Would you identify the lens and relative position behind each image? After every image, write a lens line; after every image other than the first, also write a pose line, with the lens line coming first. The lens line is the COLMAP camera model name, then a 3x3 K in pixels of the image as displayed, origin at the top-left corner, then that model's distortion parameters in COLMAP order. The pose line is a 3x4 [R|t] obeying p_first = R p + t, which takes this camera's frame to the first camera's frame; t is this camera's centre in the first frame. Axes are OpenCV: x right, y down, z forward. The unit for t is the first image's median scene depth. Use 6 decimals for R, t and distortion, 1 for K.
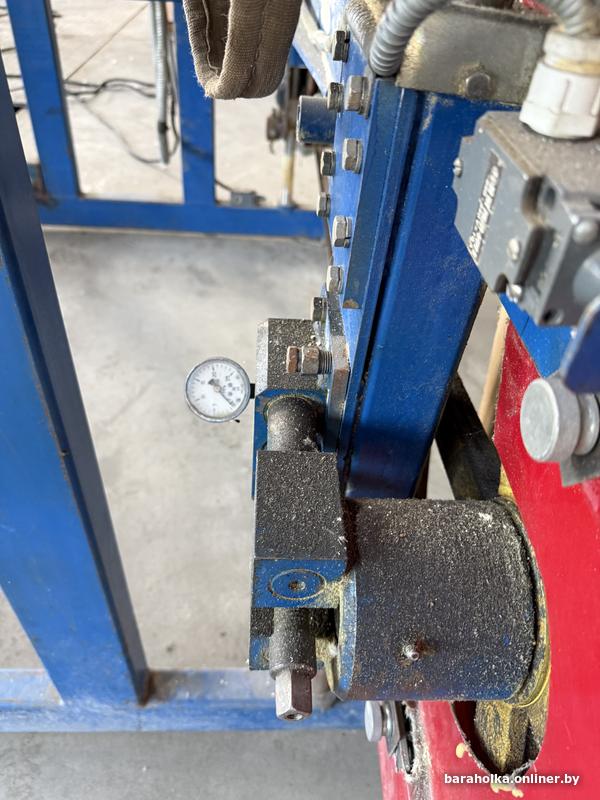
lens RADIAL K [[590.9, 0, 290.0], [0, 590.9, 404.5], [0, 0, 1]] dist [-0.009438, -0.007875]
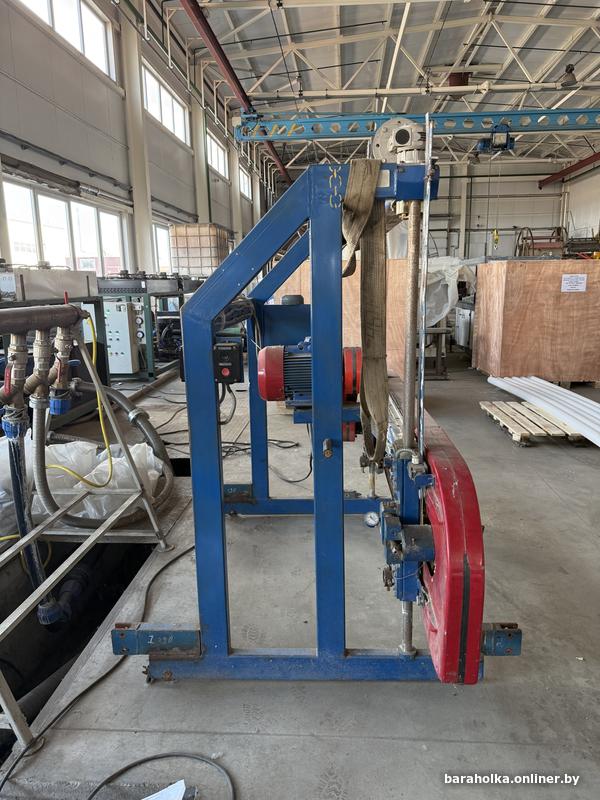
lens RADIAL K [[566.8, 0, 300.0], [0, 566.8, 400.0], [0, 0, 1]] dist [0.056334, -0.069291]
pose [[0.993478, -0.075969, -0.085034, -0.061917], [0.021242, 0.855985, -0.516564, 0.381271], [0.112030, 0.511389, 0.852016, -0.857023]]
